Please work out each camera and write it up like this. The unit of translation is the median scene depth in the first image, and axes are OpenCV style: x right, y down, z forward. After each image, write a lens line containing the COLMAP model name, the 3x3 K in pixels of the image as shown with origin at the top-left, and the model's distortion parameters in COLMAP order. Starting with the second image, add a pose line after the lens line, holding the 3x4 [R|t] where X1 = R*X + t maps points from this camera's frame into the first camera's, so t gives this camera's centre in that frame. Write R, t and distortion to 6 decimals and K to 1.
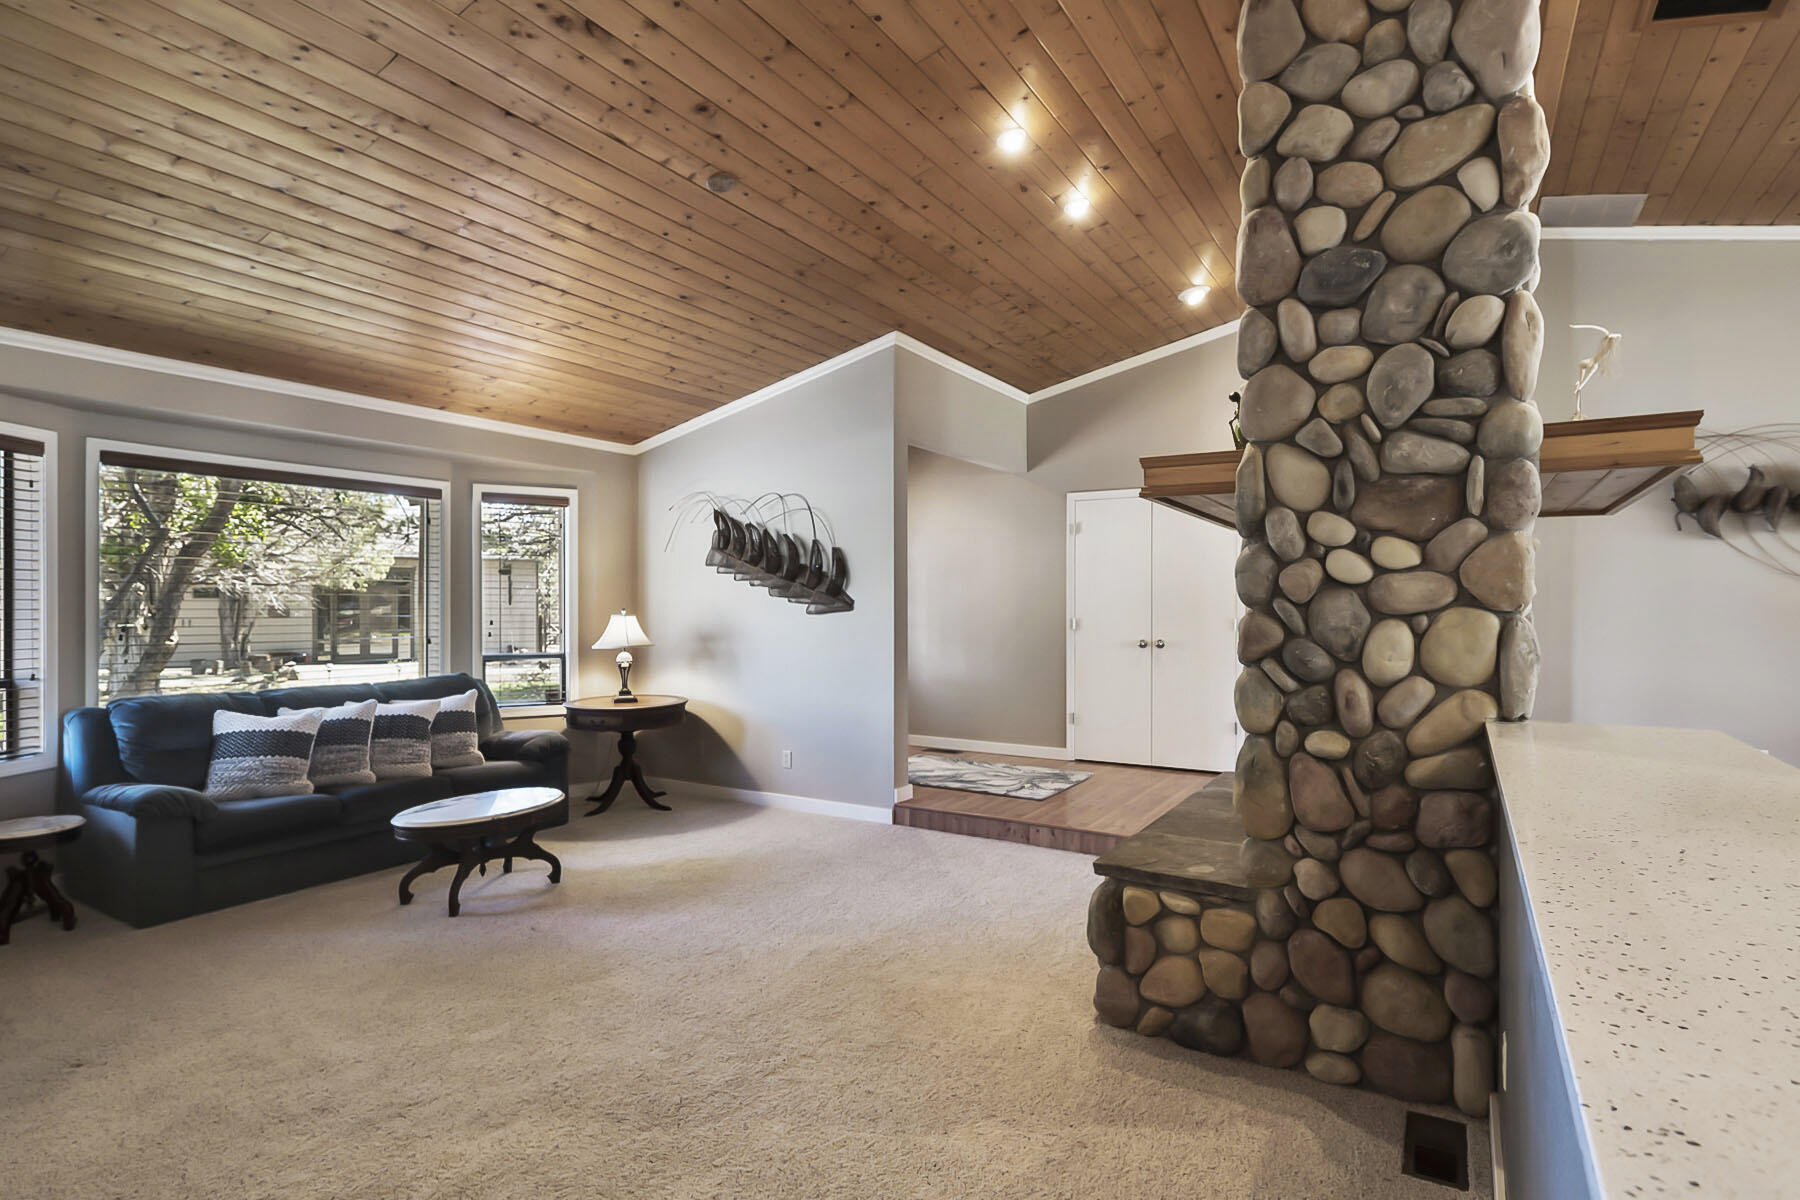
lens RADIAL K [[913.5, 0, 895.8], [0, 913.5, 598.2], [0, 0, 1]] dist [-0.002154, 0.000368]
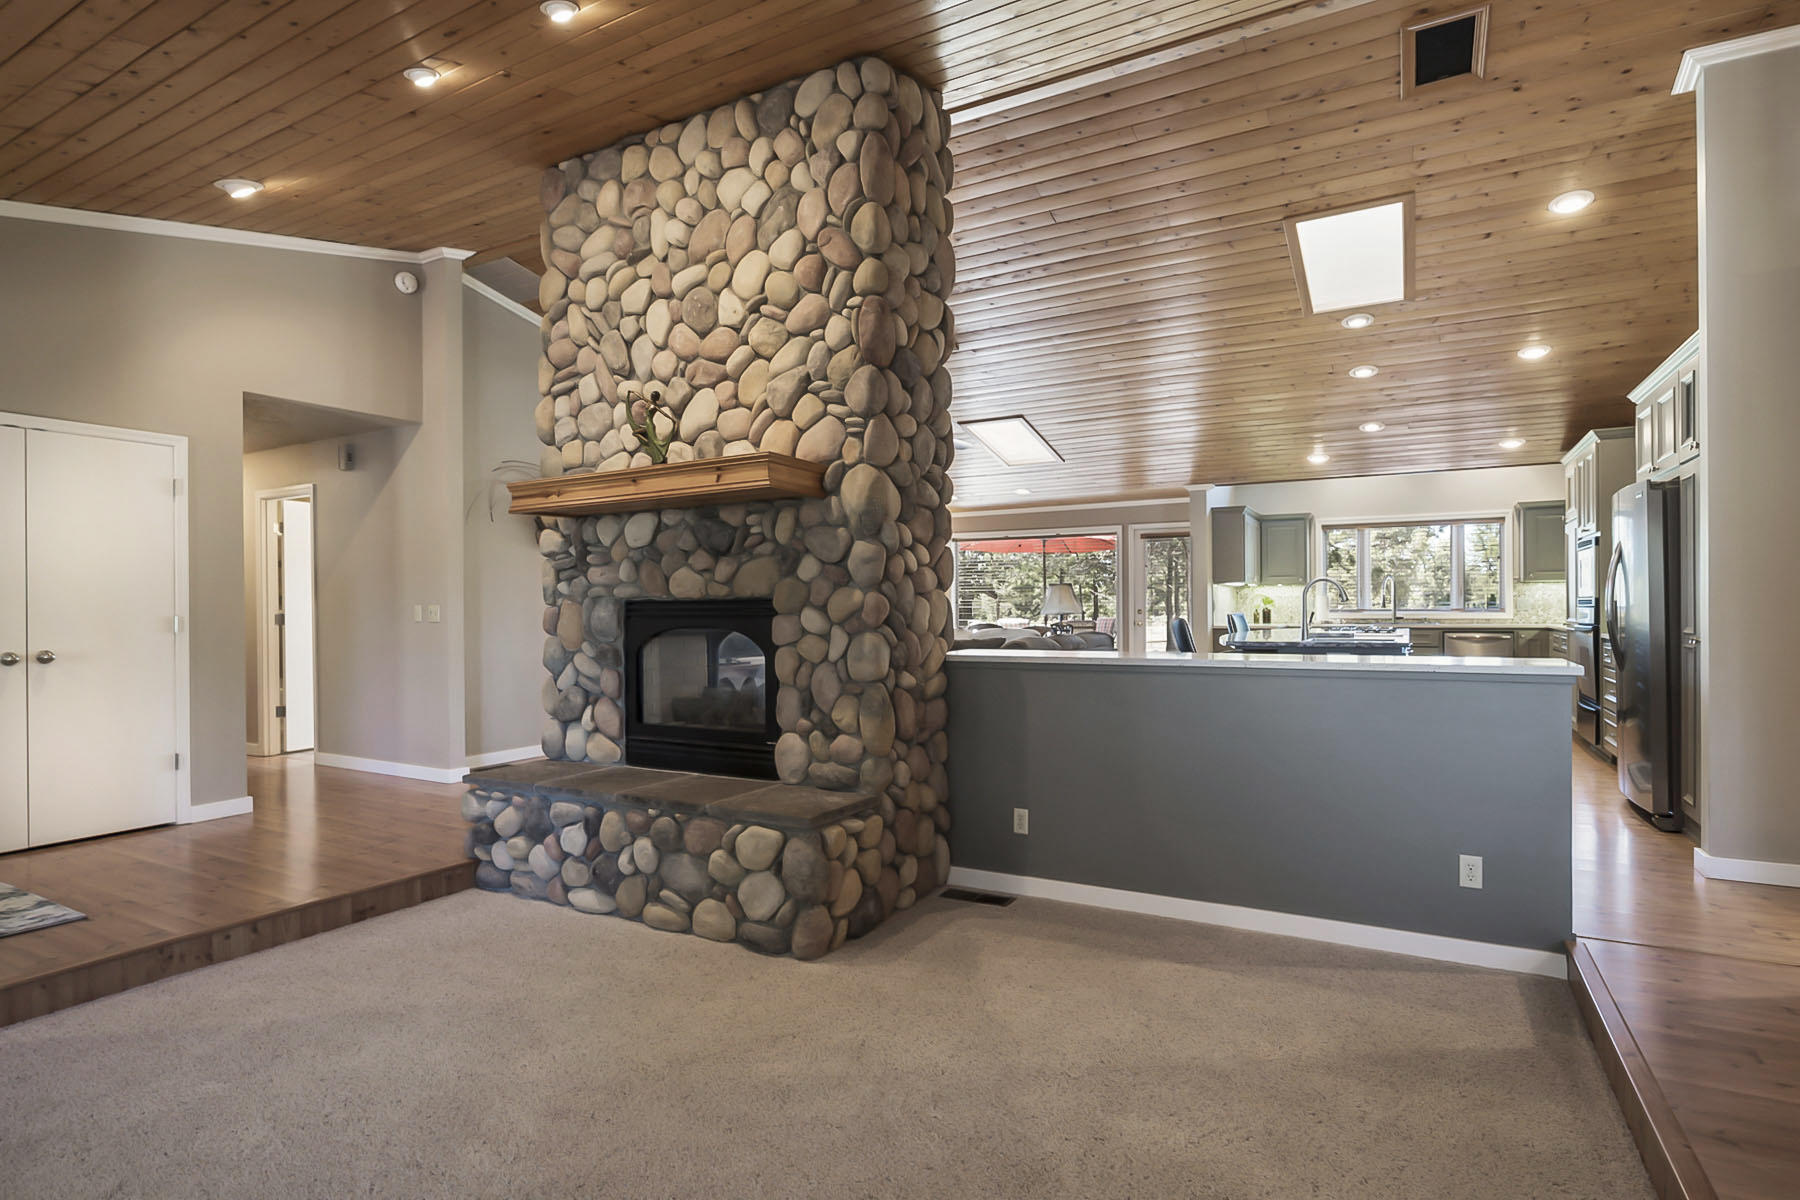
lens RADIAL K [[913.5, 0, 906.8], [0, 913.5, 609.7], [0, 0, 1]] dist [-0.002154, 0.000368]
pose [[-0.048600, 0.000414, 0.998818, -0.691036], [0.002643, 0.999996, -0.000286, 0.031506], [-0.998815, 0.002626, -0.048601, 0.734335]]
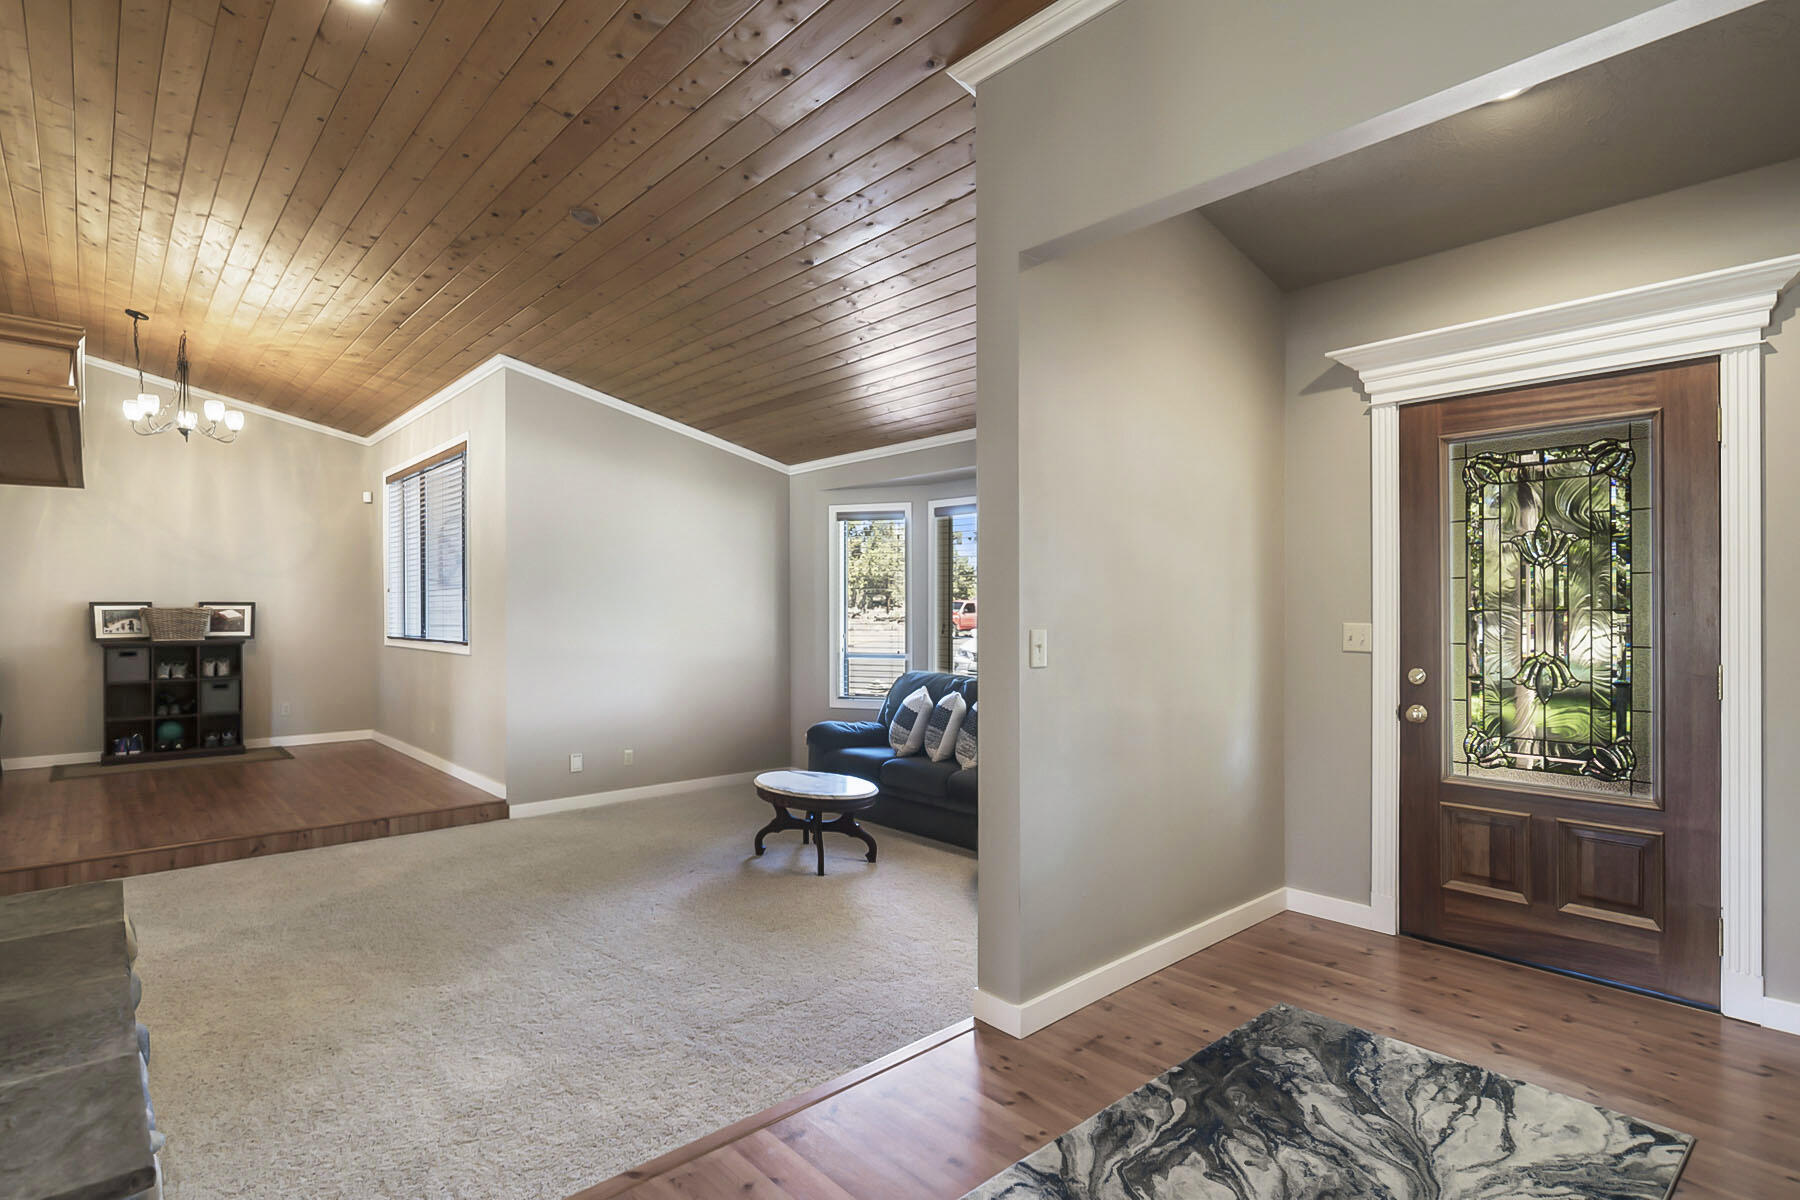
lens RADIAL K [[913.5, 0, 901.5], [0, 913.5, 605.3], [0, 0, 1]] dist [-0.002154, 0.000368]
pose [[-0.286325, 0.002403, -0.958129, 0.746979], [0.007882, 0.999969, 0.000153, -0.000470], [0.958100, -0.007508, -0.286335, 1.699932]]
